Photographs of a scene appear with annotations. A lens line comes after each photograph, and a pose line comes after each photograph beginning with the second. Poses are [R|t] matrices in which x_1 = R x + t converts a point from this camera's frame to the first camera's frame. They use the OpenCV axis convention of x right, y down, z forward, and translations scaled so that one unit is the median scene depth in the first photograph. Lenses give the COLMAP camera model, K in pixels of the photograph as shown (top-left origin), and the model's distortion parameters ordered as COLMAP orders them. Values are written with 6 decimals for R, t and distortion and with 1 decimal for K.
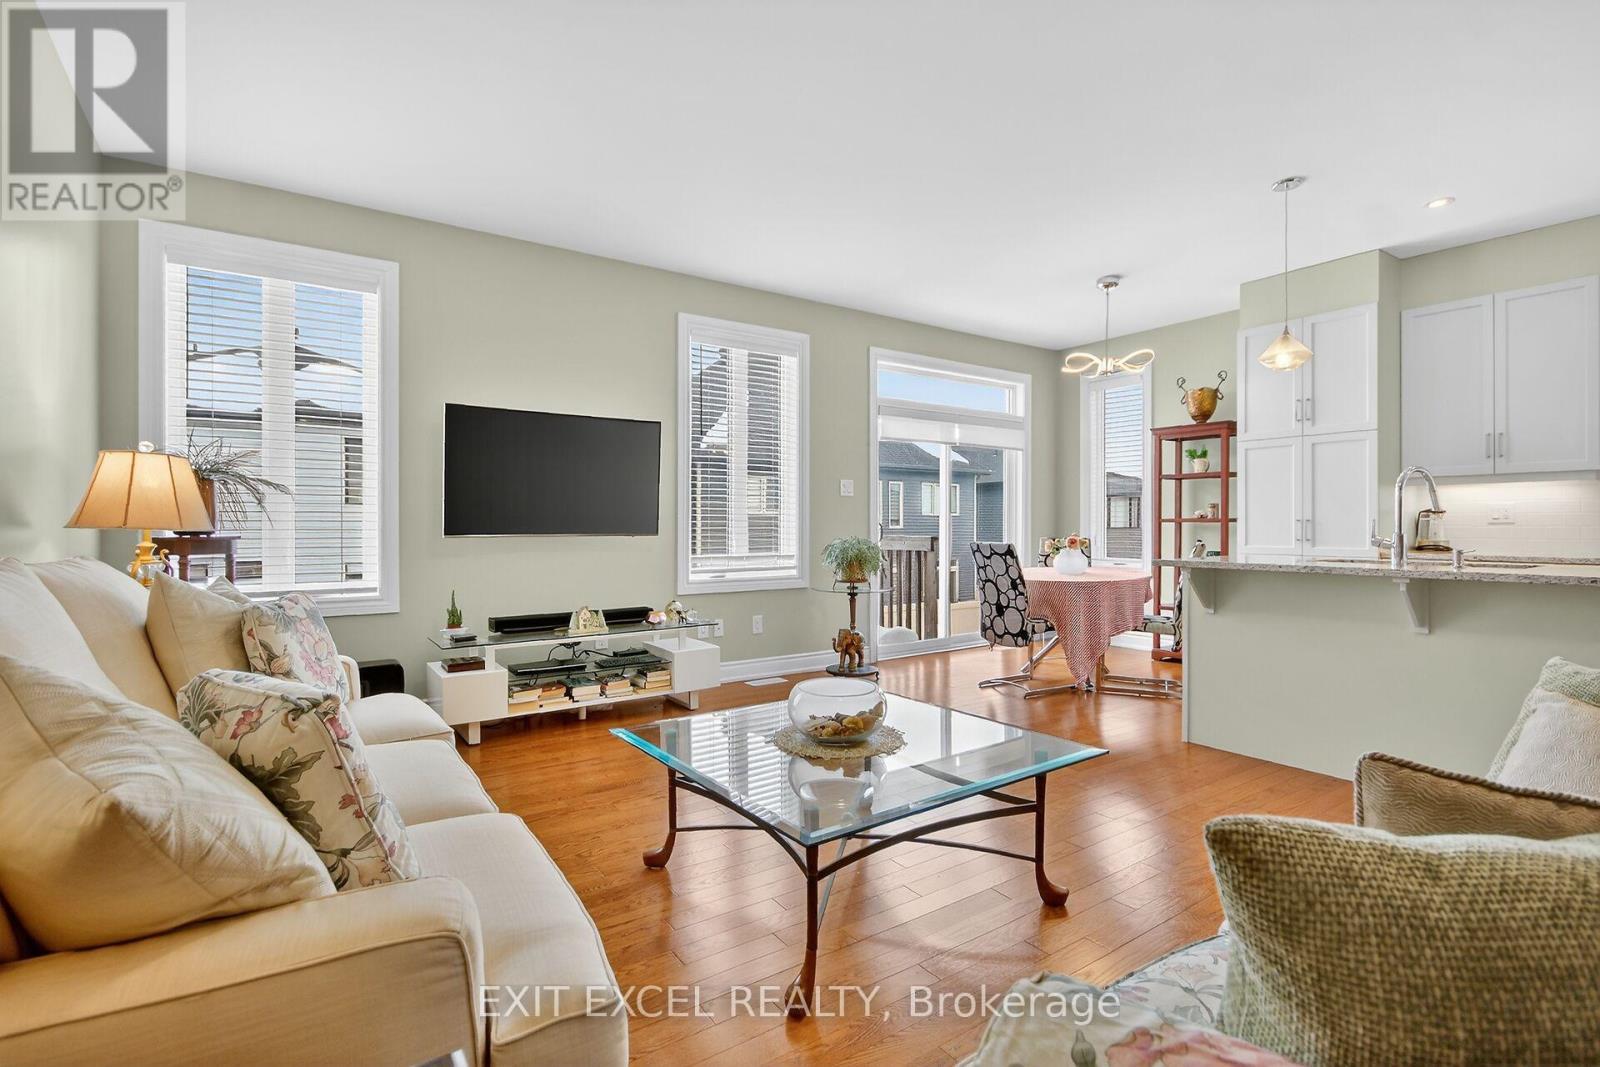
lens RADIAL K [[749.0, 0, 793.6], [0, 749.0, 524.0], [0, 0, 1]] dist [-0.002988, -0.000649]
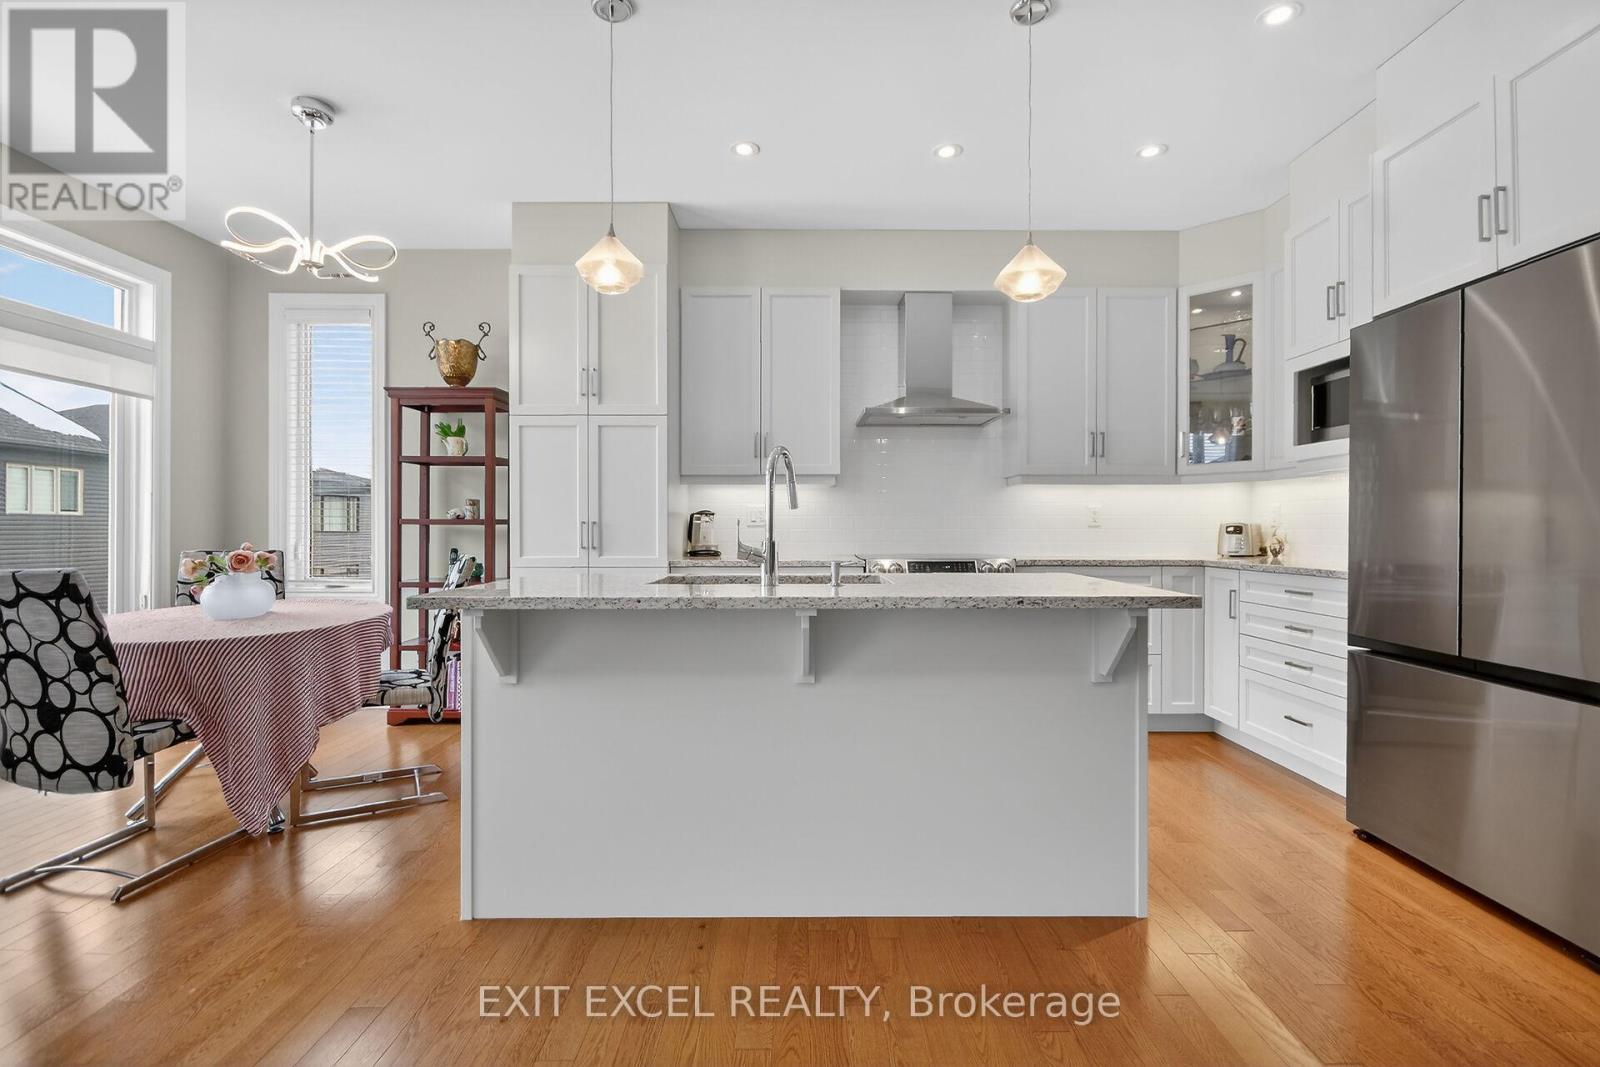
lens RADIAL K [[740.9, 0, 805.0], [0, 740.9, 529.9], [0, 0, 1]] dist [0.015866, -0.014414]
pose [[0.561824, -0.003144, 0.827251, 0.161703], [0.000034, 0.999993, 0.003777, 0.000161], [-0.827257, -0.002094, 0.561820, 0.371940]]
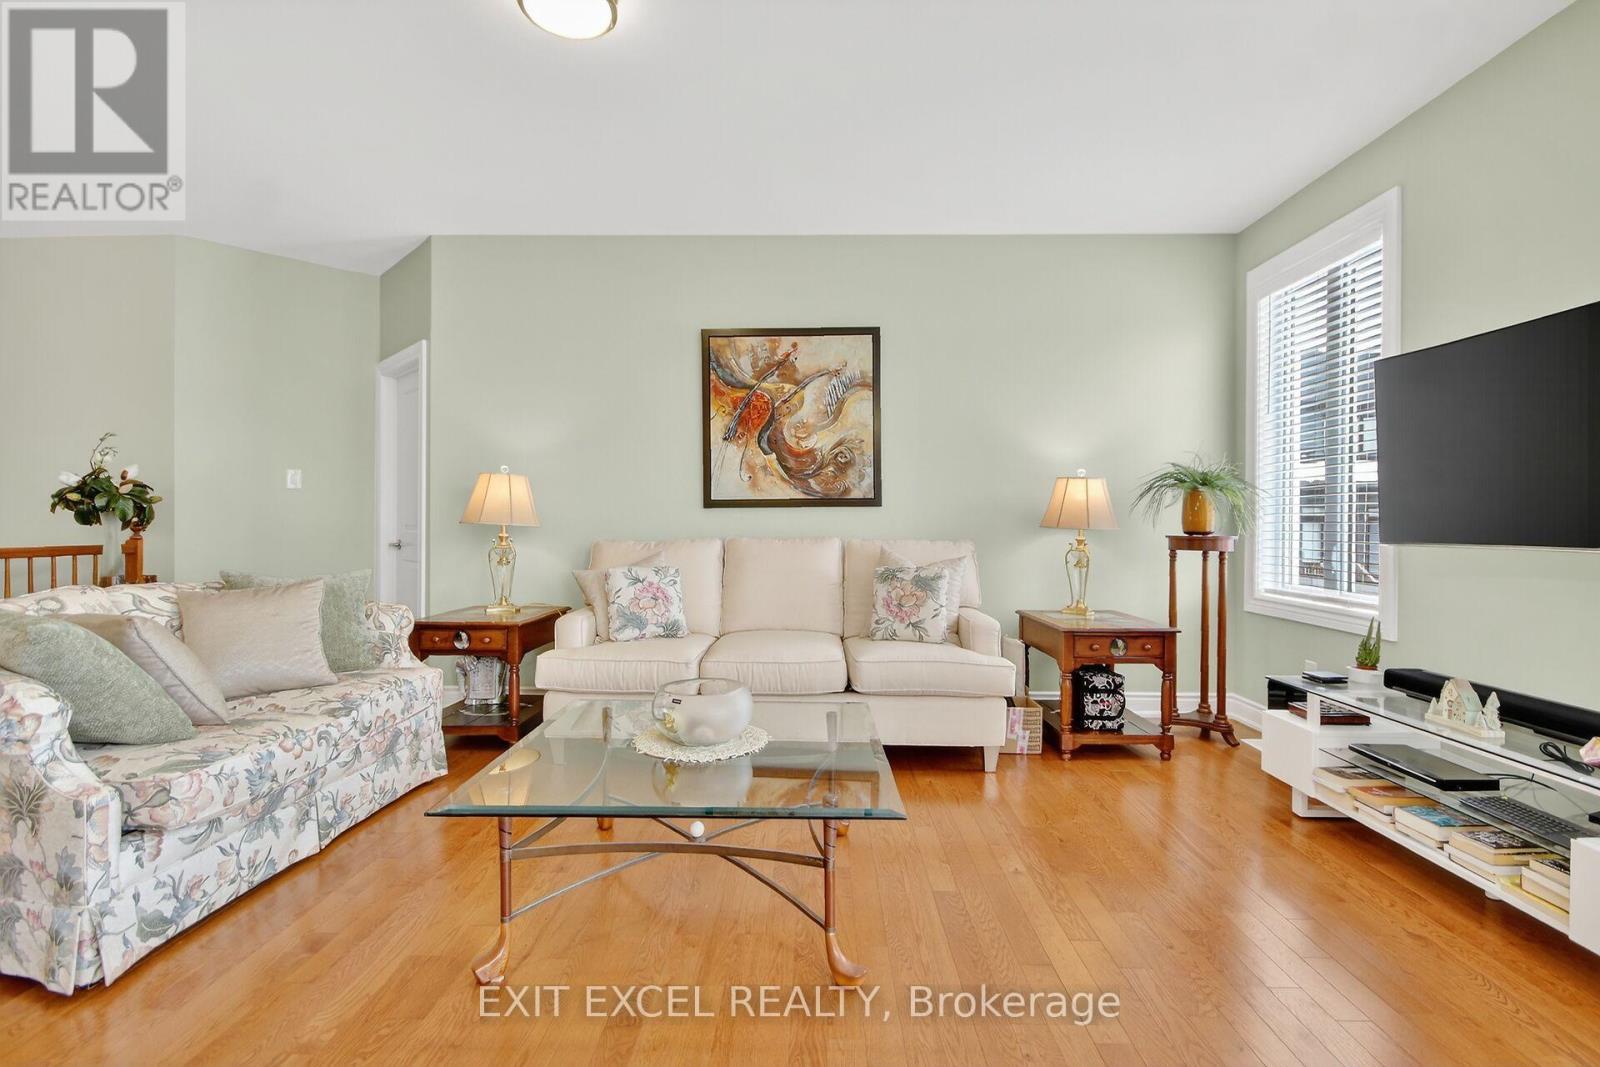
lens RADIAL K [[749.0, 0, 793.6], [0, 749.0, 524.0], [0, 0, 1]] dist [-0.002988, -0.000649]
pose [[-0.583642, -0.002666, -0.812006, 0.378897], [-0.006242, 0.999980, 0.001203, 0.000788], [0.811987, 0.005770, -0.583647, 0.780083]]
